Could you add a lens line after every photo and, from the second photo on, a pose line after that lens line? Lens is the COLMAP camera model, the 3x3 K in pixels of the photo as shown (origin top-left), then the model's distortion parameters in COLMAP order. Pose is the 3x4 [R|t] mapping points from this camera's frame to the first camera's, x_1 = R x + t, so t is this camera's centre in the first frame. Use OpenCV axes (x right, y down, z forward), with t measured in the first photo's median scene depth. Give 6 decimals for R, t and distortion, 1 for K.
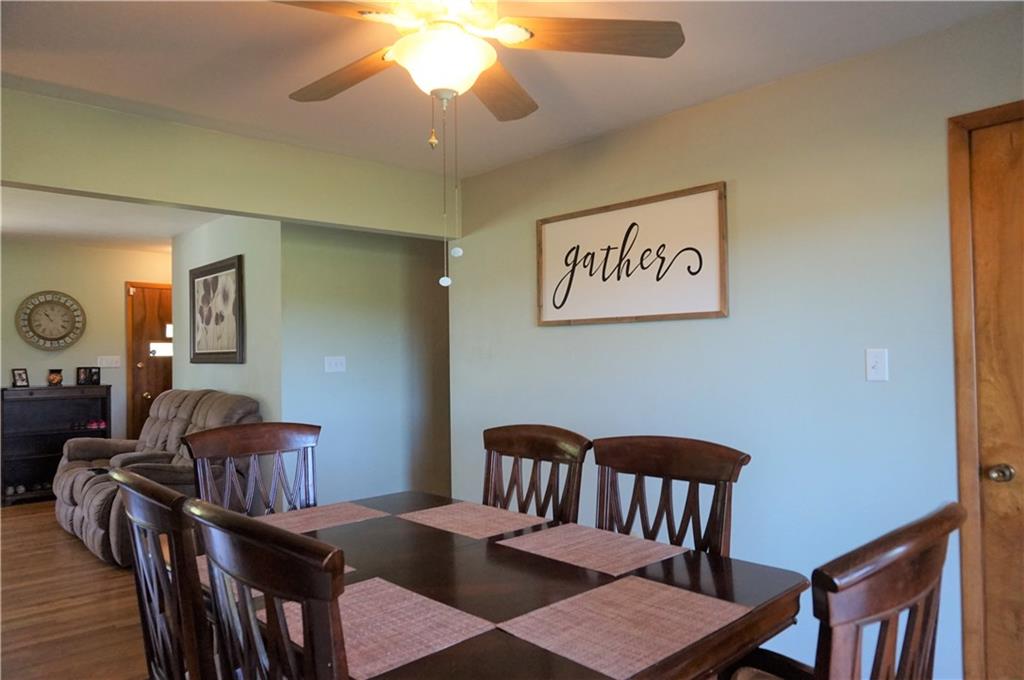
lens RADIAL K [[695.7, 0, 507.0], [0, 695.7, 336.6], [0, 0, 1]] dist [-0.039018, 0.032322]
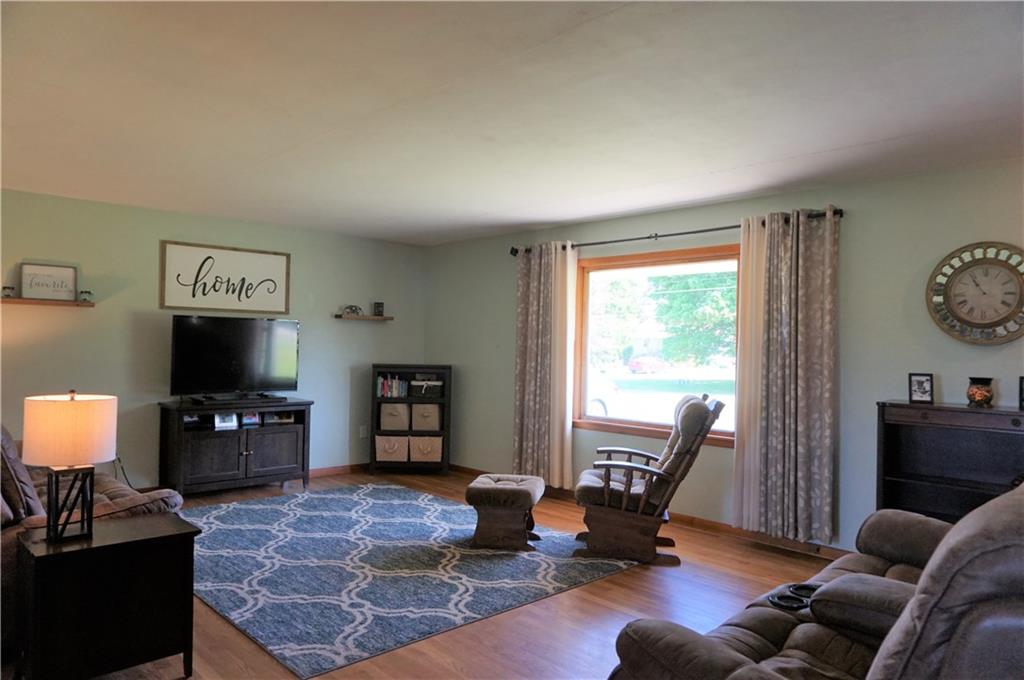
lens RADIAL K [[695.7, 0, 516.2], [0, 695.7, 334.7], [0, 0, 1]] dist [-0.039018, 0.032322]
pose [[0.007196, -0.007320, -0.999947, -0.118138], [0.002967, 0.999969, -0.007299, 0.019853], [0.999970, -0.002915, 0.007218, 0.812912]]
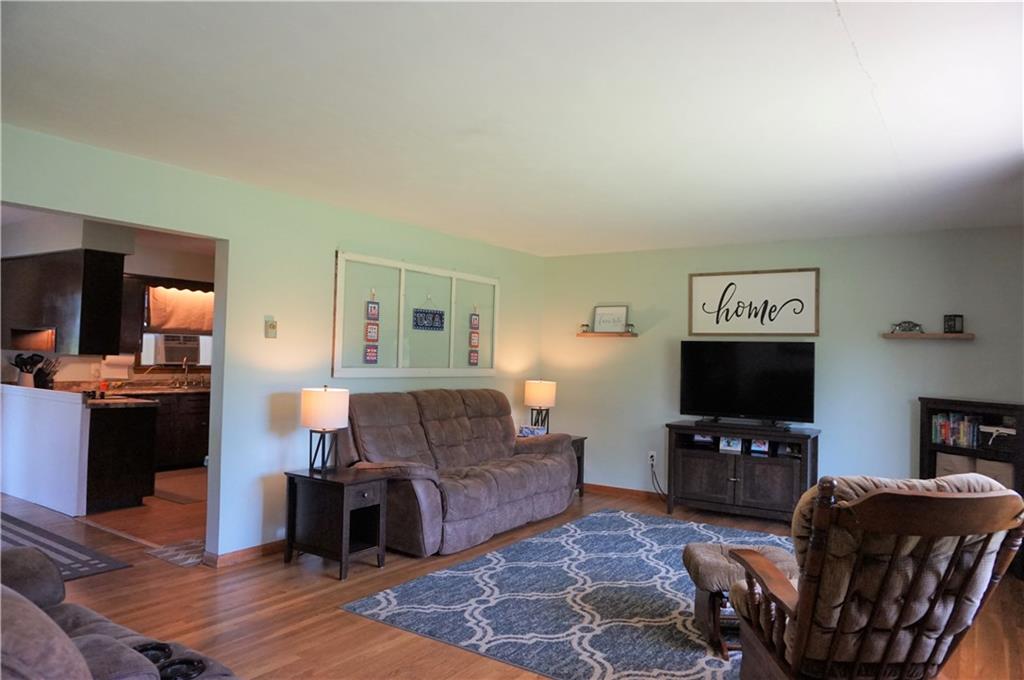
lens RADIAL K [[695.7, 0, 508.4], [0, 695.7, 338.3], [0, 0, 1]] dist [-0.039018, 0.032322]
pose [[-0.977219, -0.021875, -0.211103, -0.713515], [-0.012487, 0.998877, -0.045703, 0.034716], [0.211866, -0.042026, -0.976395, 1.448800]]
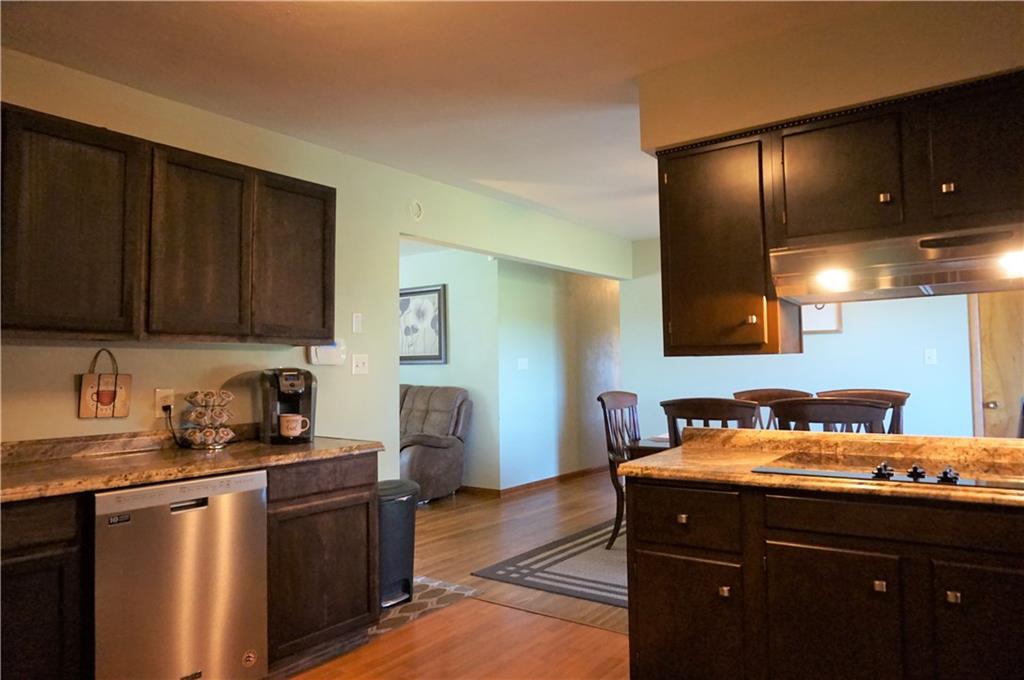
lens RADIAL K [[695.7, 0, 507.1], [0, 695.7, 349.6], [0, 0, 1]] dist [-0.039018, 0.032322]
pose [[0.983072, 0.003816, 0.183180, -0.548088], [-0.003299, 0.999990, -0.003128, 0.015973], [-0.183190, 0.002471, 0.983074, -0.393891]]
